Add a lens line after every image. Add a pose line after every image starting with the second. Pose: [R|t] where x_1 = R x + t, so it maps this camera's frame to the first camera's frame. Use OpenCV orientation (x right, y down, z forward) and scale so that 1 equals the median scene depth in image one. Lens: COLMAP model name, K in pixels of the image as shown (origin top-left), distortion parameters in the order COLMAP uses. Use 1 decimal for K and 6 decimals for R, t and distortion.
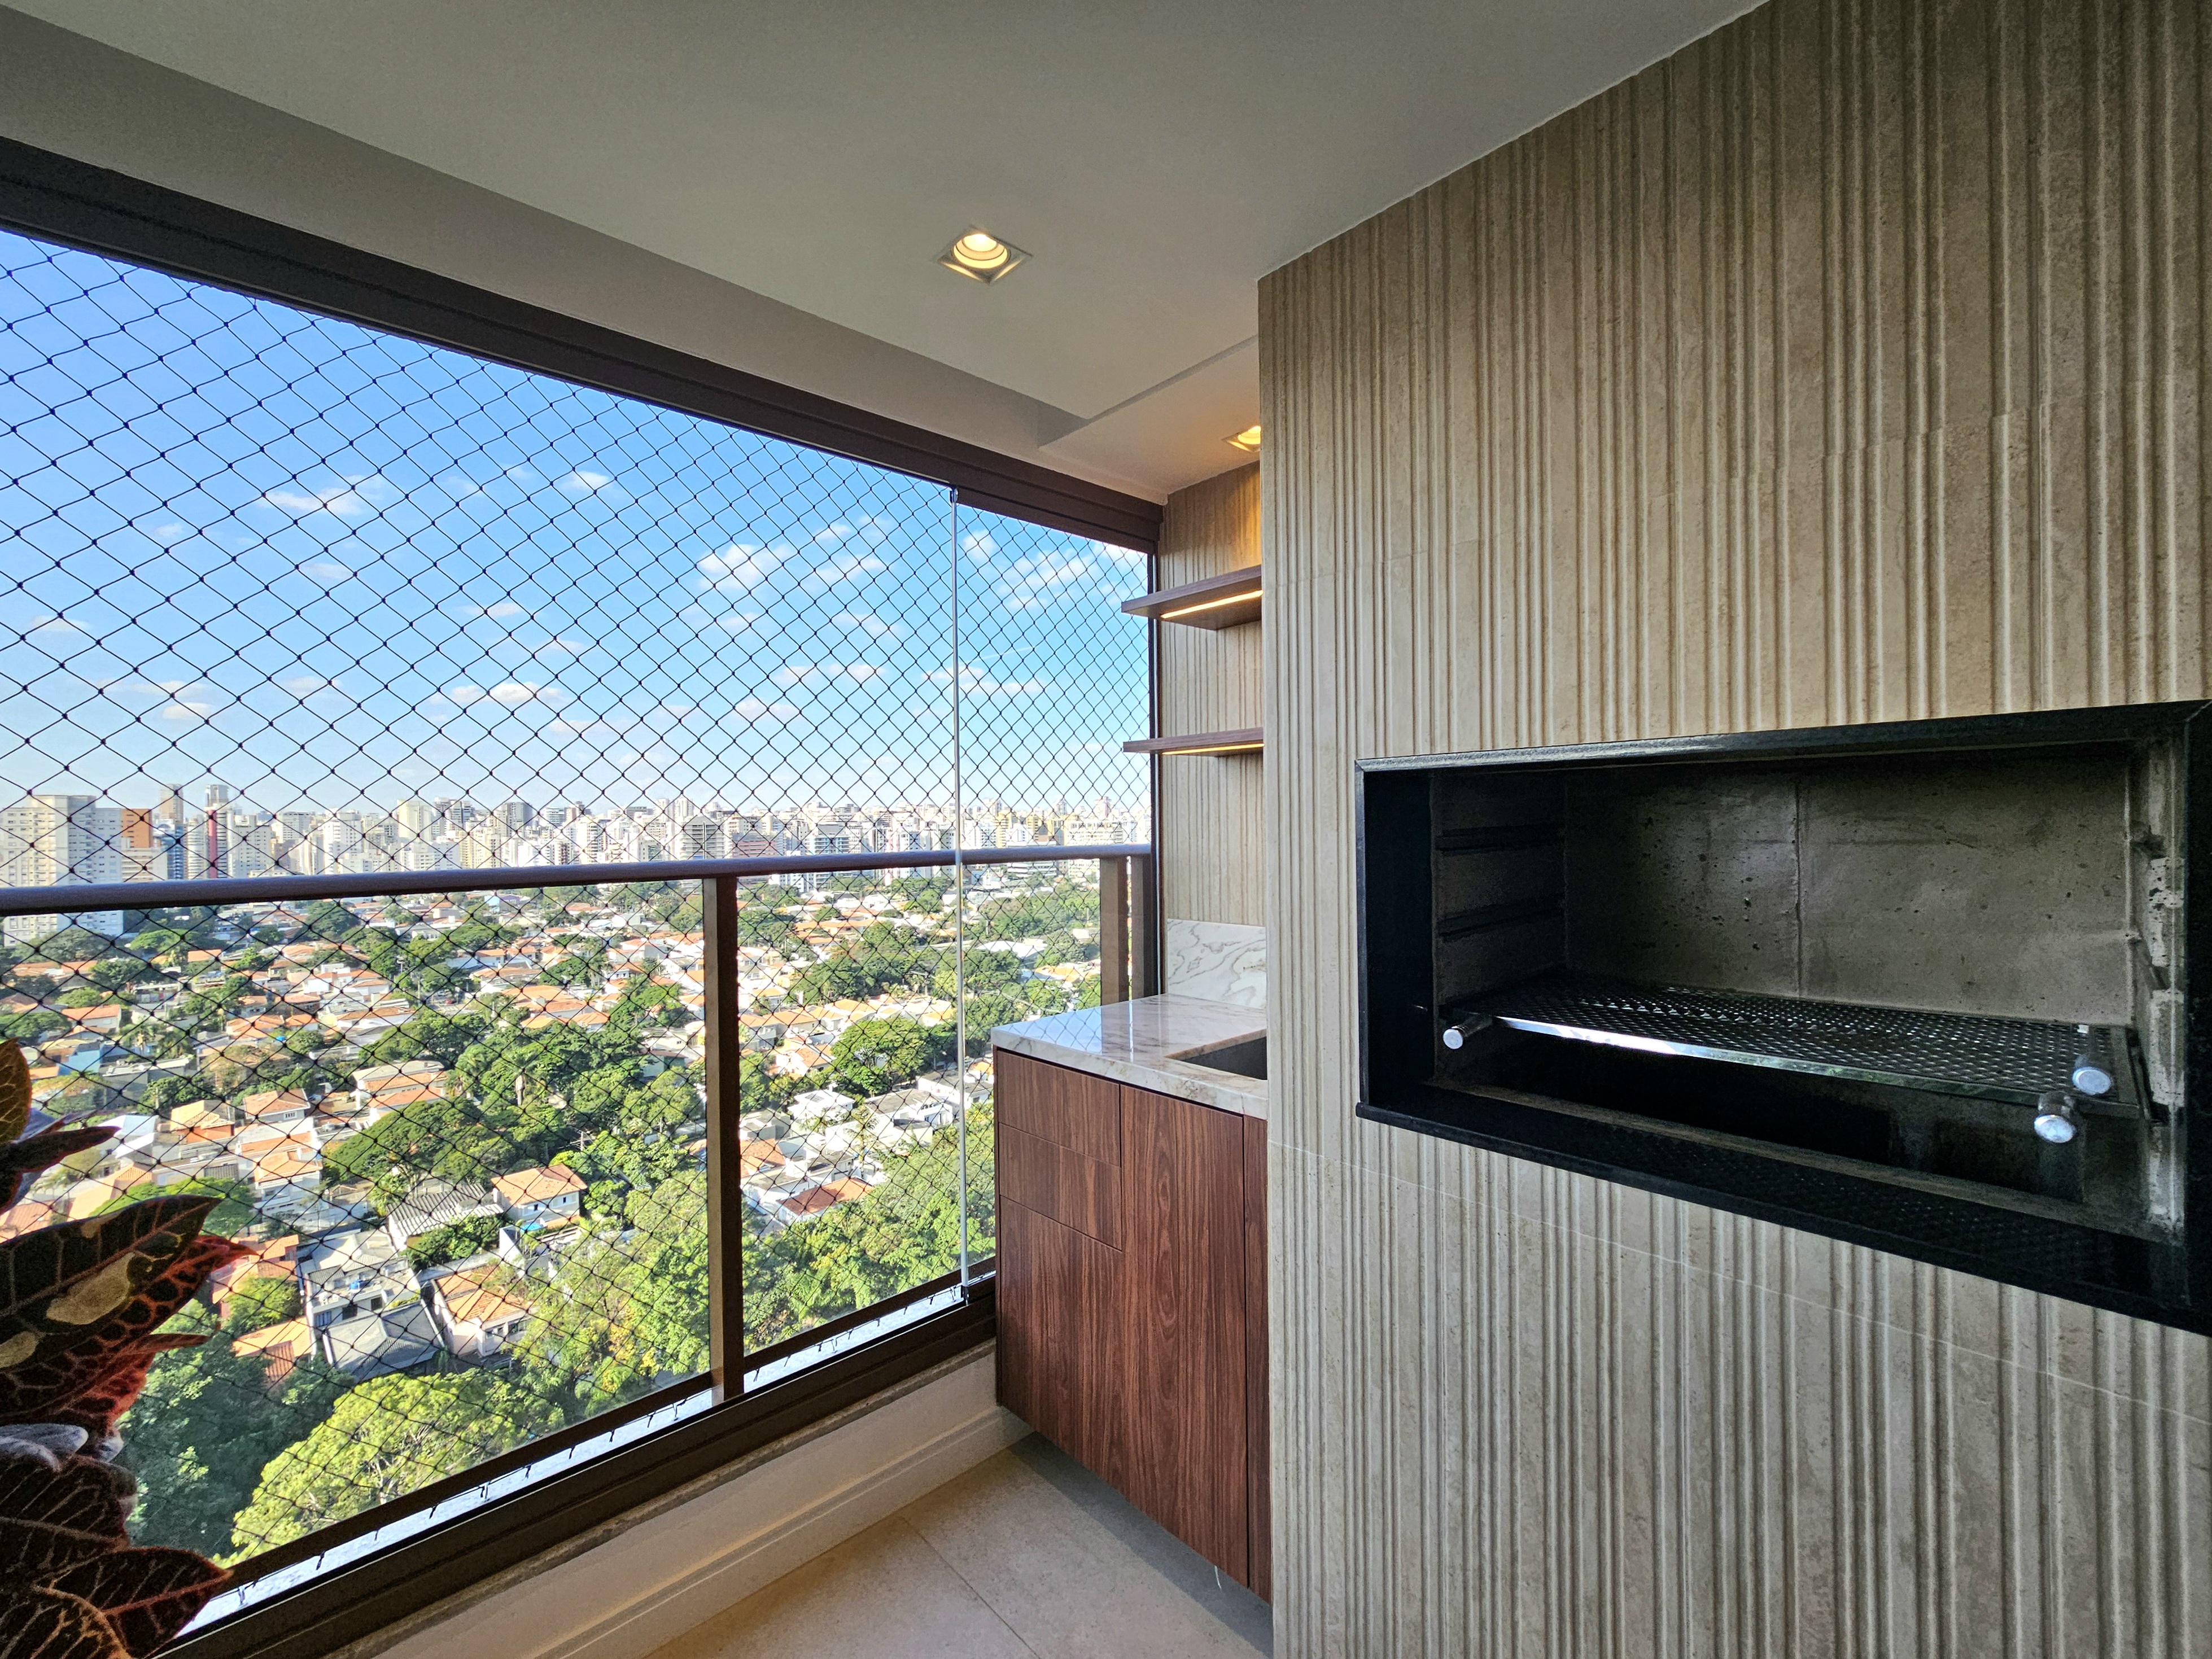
lens RADIAL K [[934.3, 0, 1114.6], [0, 934.3, 825.6], [0, 0, 1]] dist [0.001363, 0.000212]
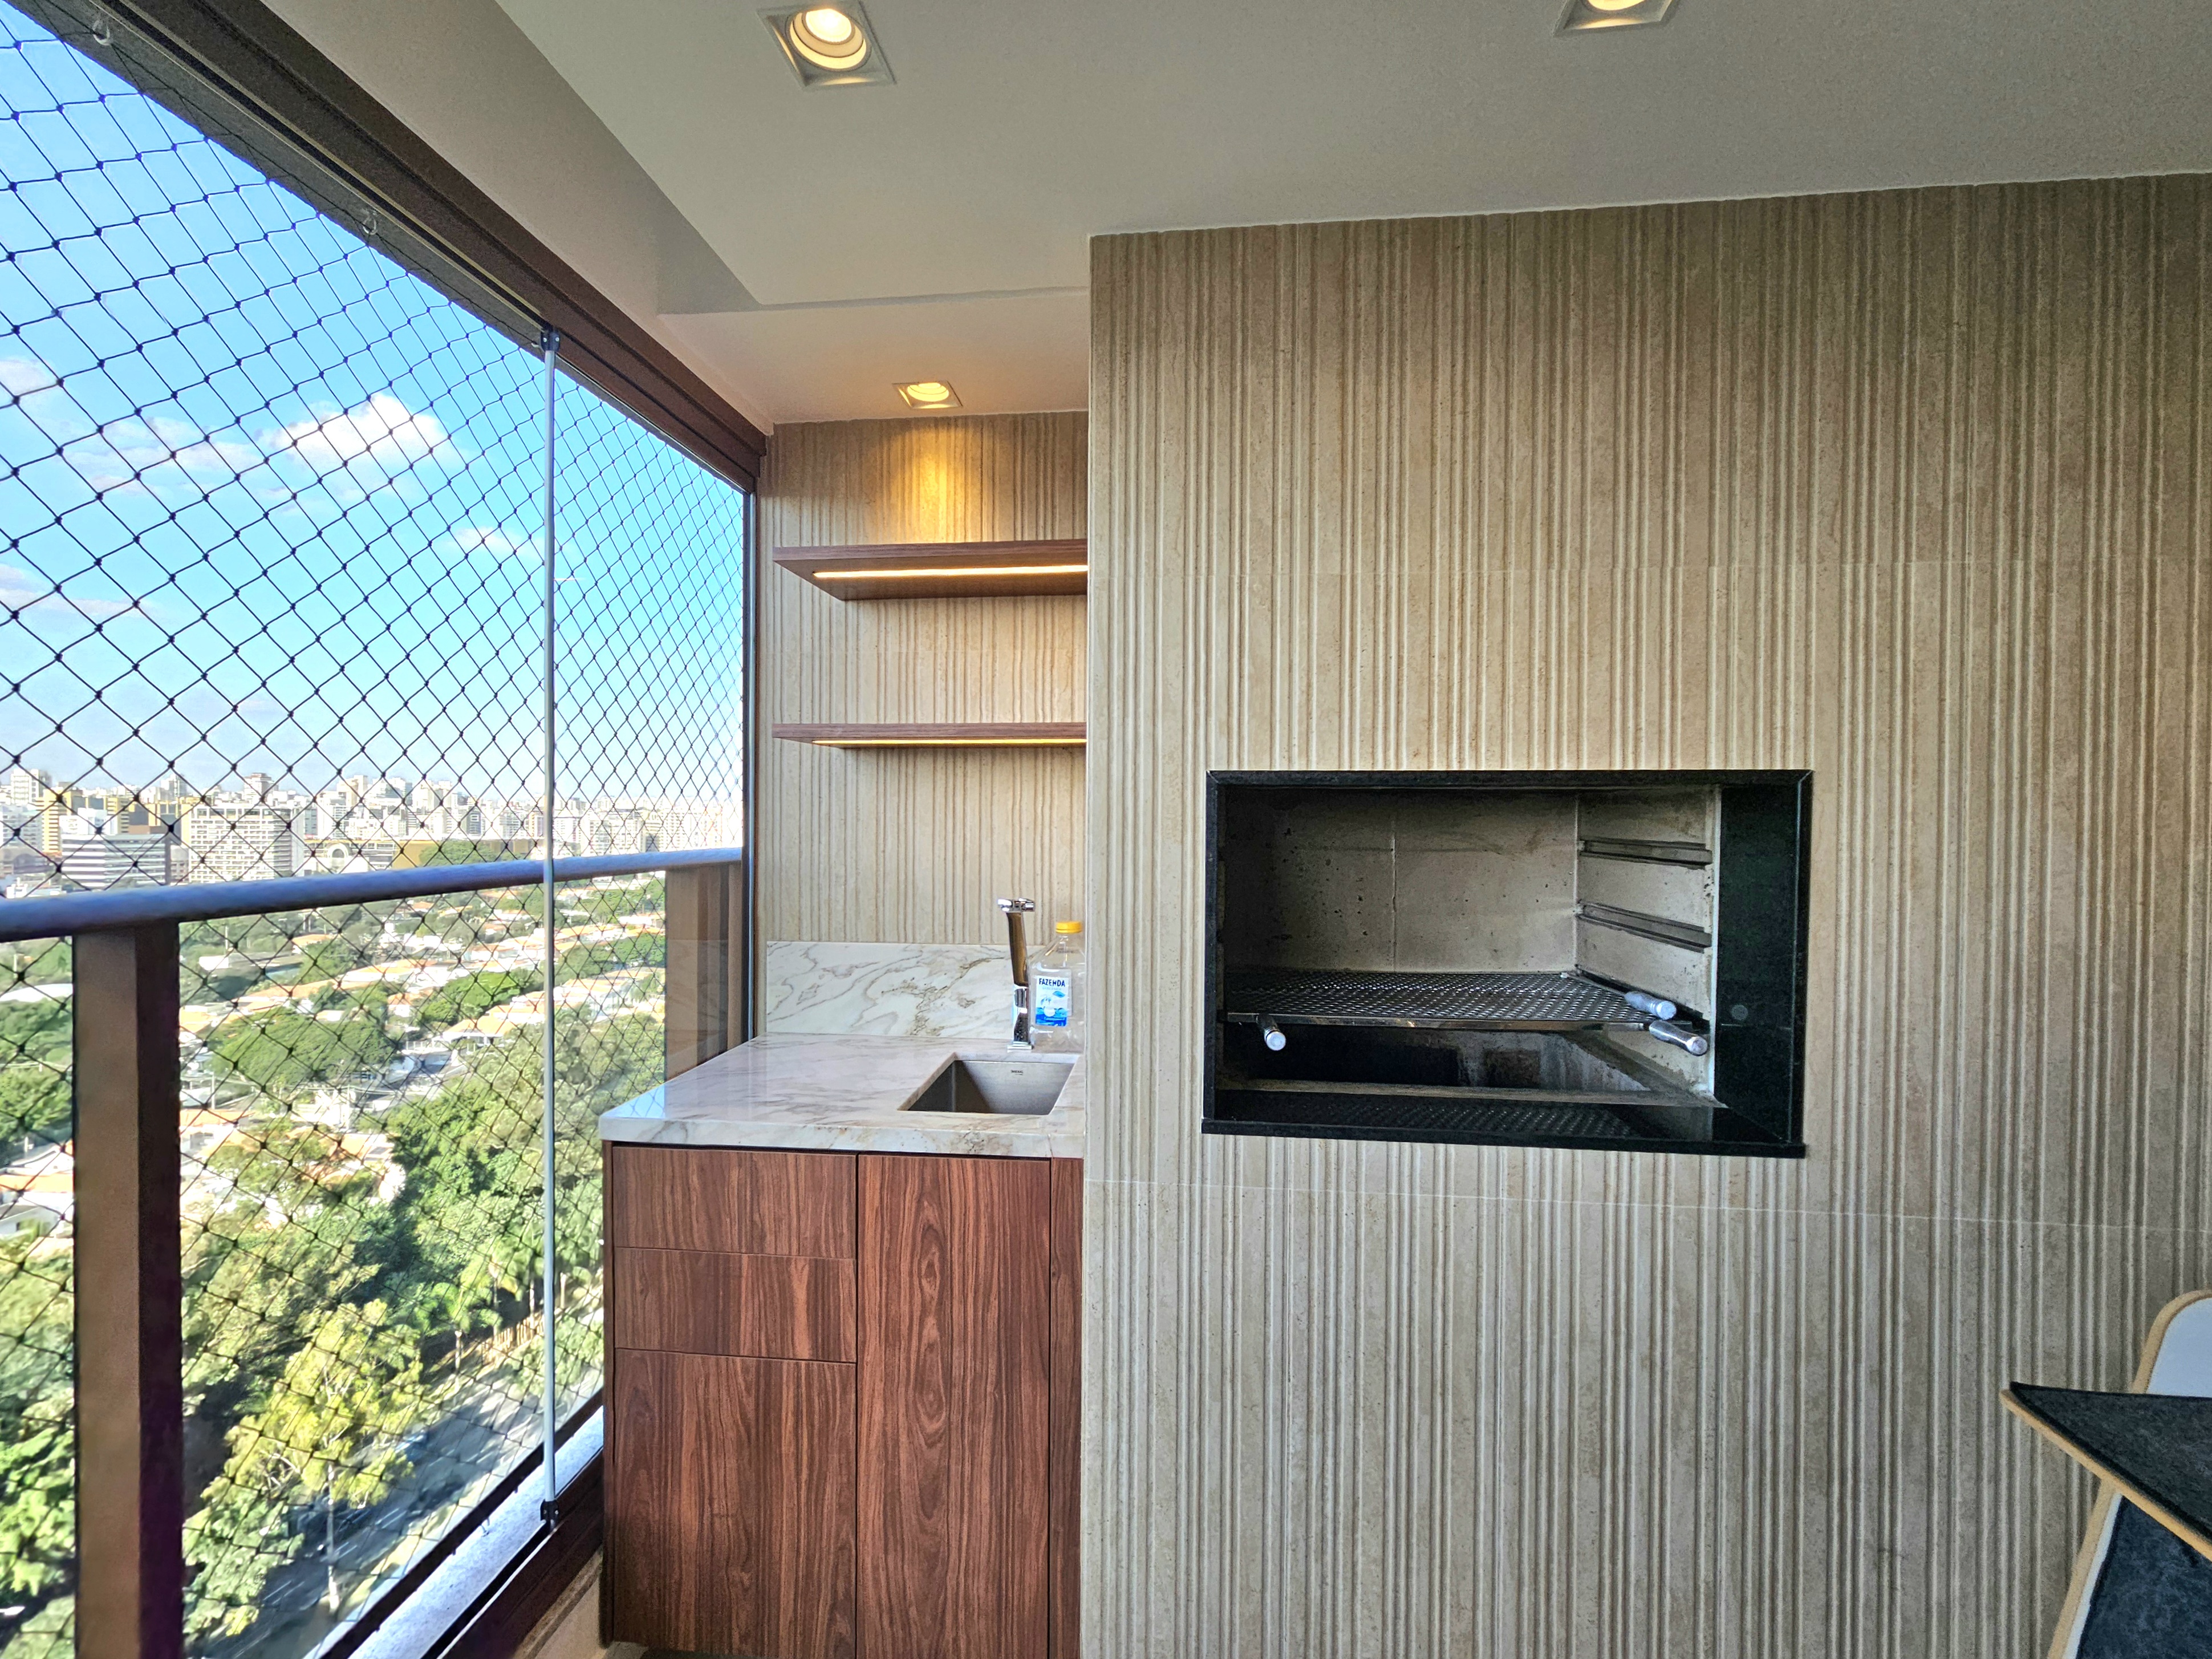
lens RADIAL K [[825.9, 0, 1137.2], [0, 825.9, 839.8], [0, 0, 1]] dist [-0.000060, 0.000036]
pose [[0.742525, 0.013084, 0.669691, -0.386541], [-0.015967, 0.999871, -0.001832, 0.005144], [-0.669628, -0.009333, 0.742638, 0.415092]]
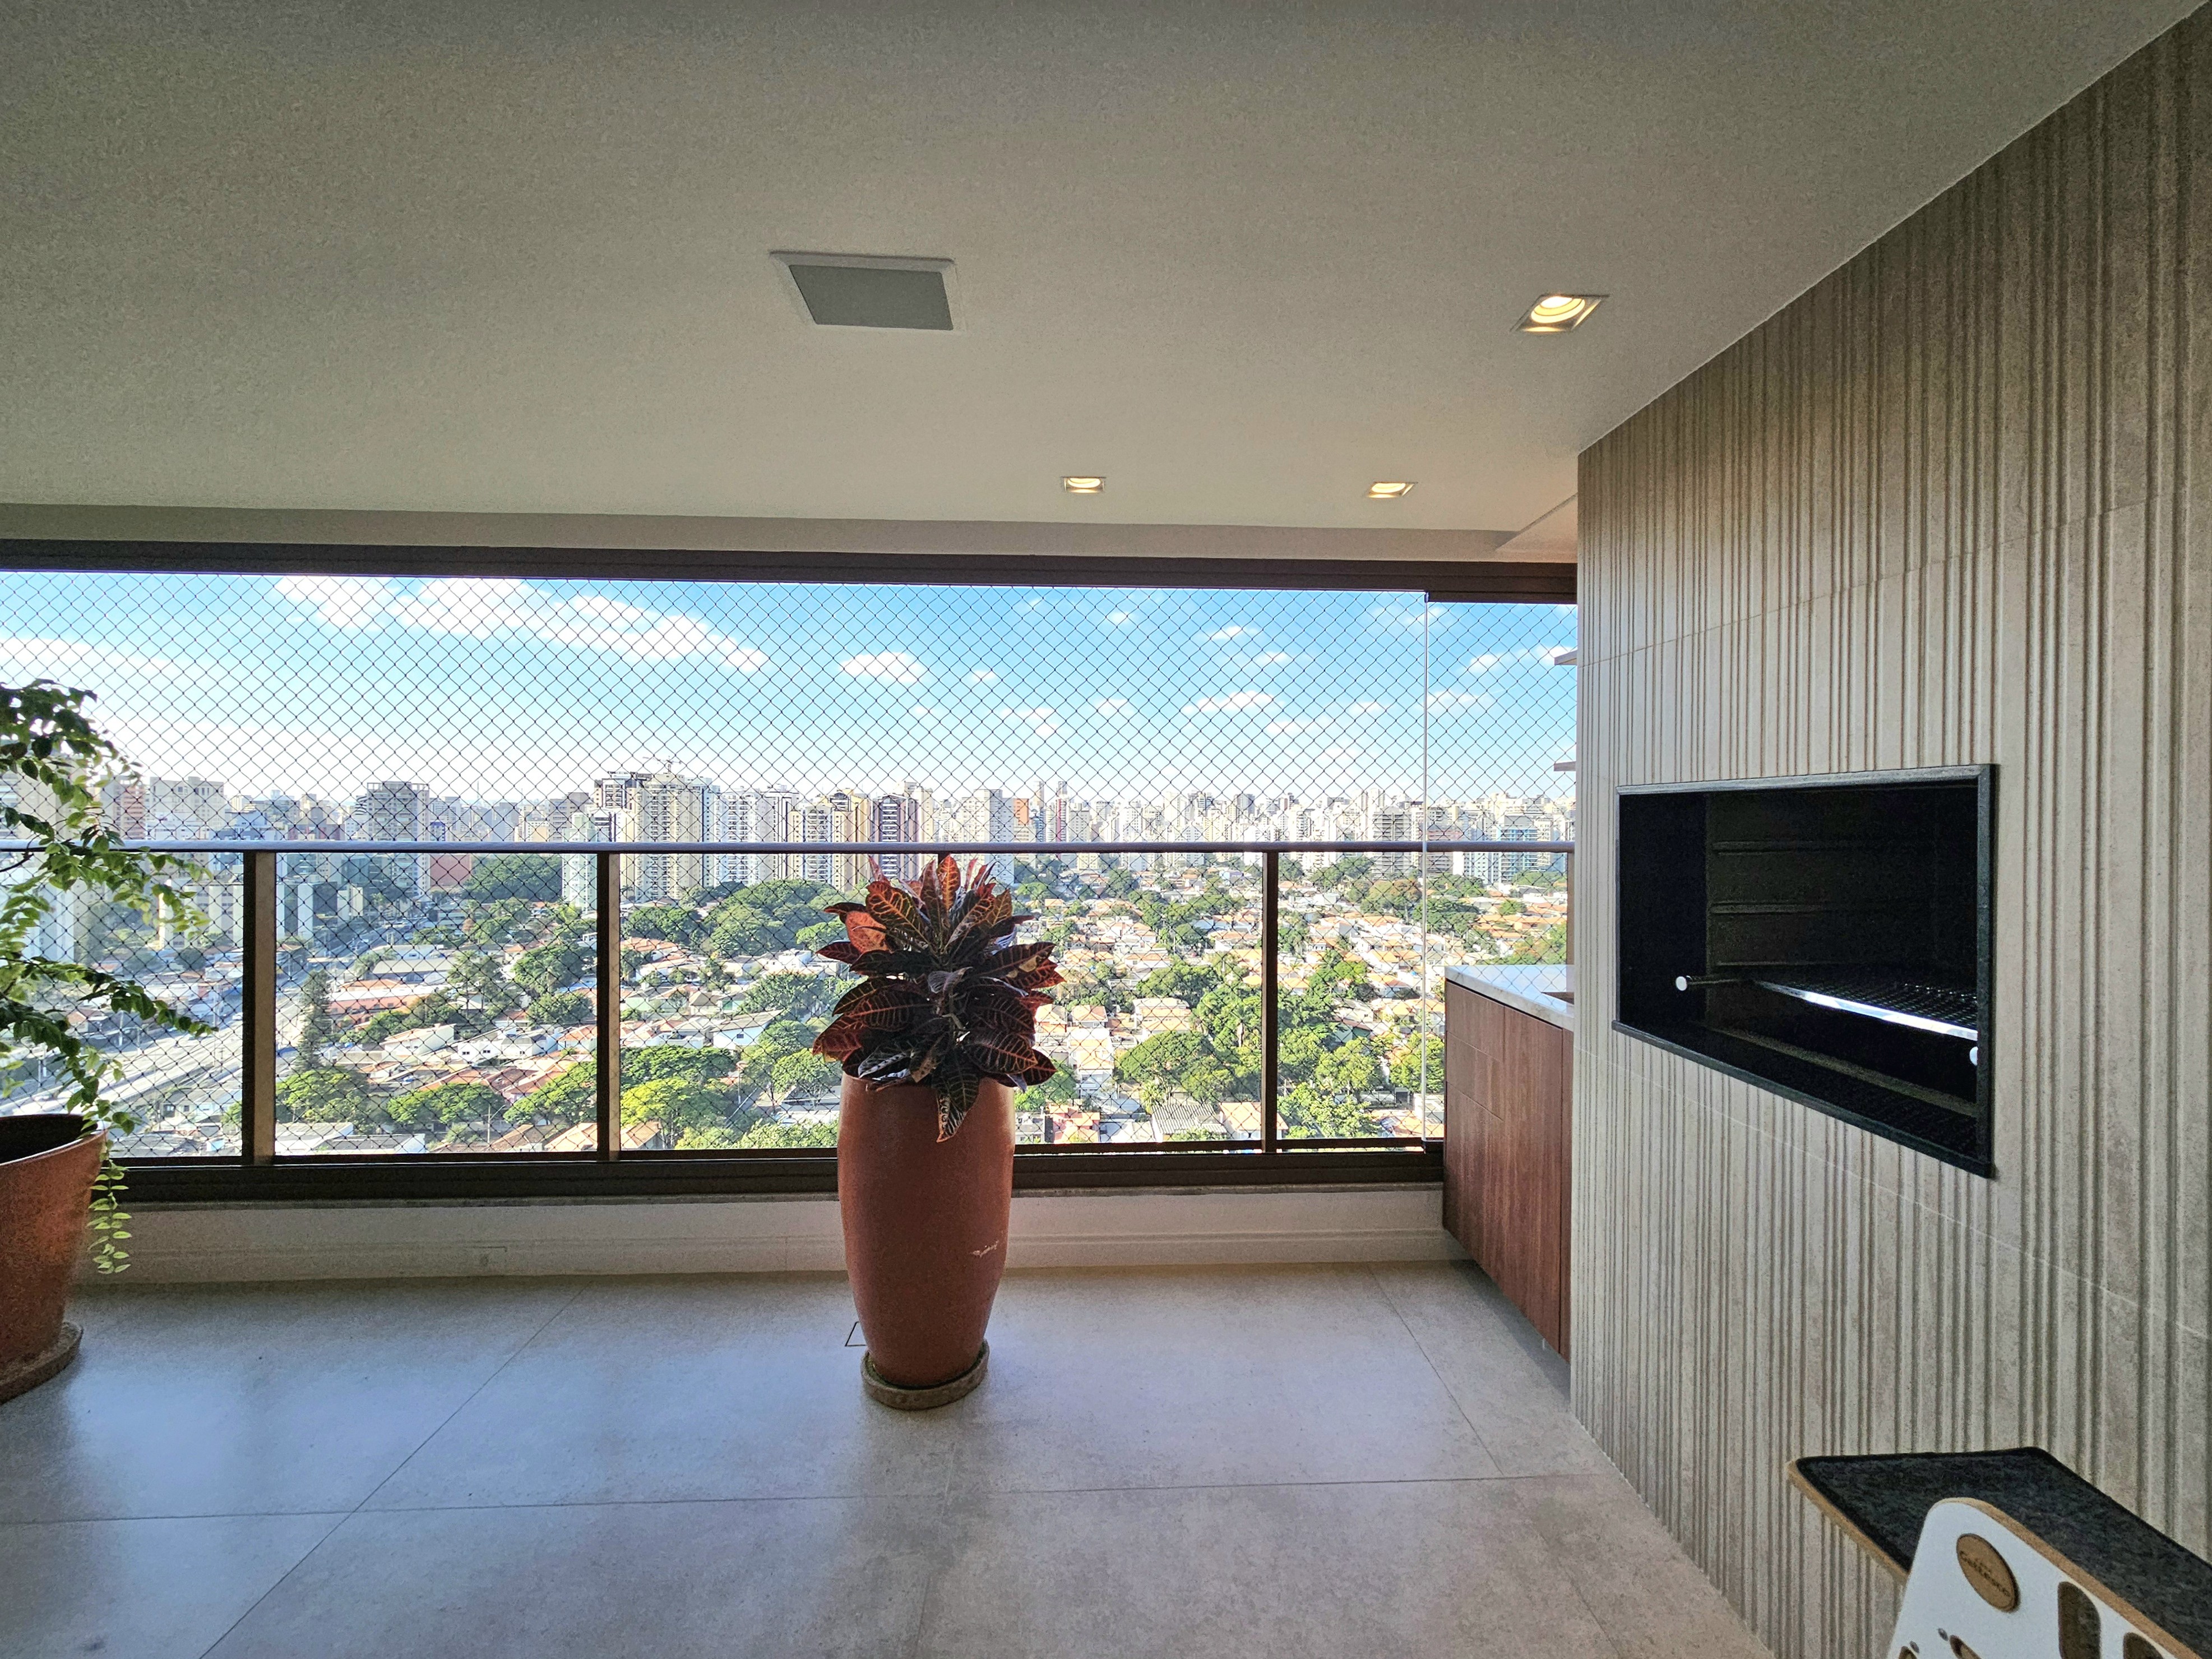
lens RADIAL K [[934.5, 0, 1114.6], [0, 934.5, 825.6], [0, 0, 1]] dist [0.001363, 0.000212]
pose [[0.760268, 0.022367, -0.649225, 0.629293], [-0.015709, 0.999748, 0.016047, -0.021126], [0.649420, -0.002002, 0.760427, -0.643305]]
